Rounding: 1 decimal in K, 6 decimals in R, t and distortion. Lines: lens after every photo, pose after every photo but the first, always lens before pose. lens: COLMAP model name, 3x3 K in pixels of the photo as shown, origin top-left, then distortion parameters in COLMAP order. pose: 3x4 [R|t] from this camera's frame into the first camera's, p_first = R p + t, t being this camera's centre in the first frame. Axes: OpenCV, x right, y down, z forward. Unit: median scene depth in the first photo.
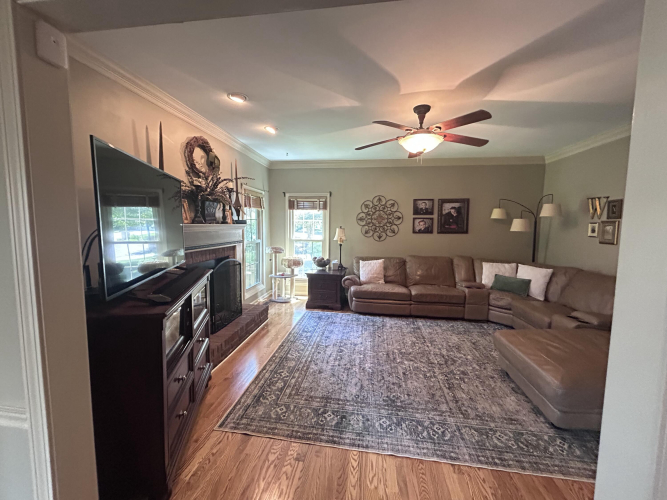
lens RADIAL K [[267.0, 0, 333.3], [0, 267.0, 247.5], [0, 0, 1]] dist [-0.007891, 0.001267]
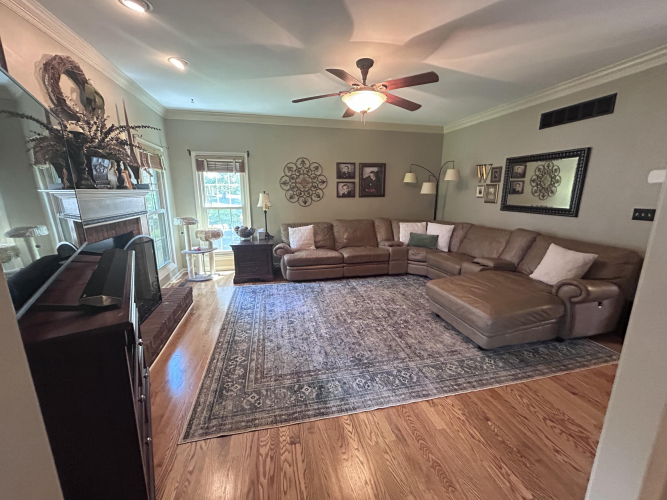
lens RADIAL K [[267.0, 0, 333.8], [0, 267.0, 247.3], [0, 0, 1]] dist [-0.007891, 0.001267]
pose [[0.931993, -0.085177, 0.352325, -0.143093], [0.040035, 0.990241, 0.133495, -0.002614], [-0.360257, -0.110311, 0.926308, 0.082289]]
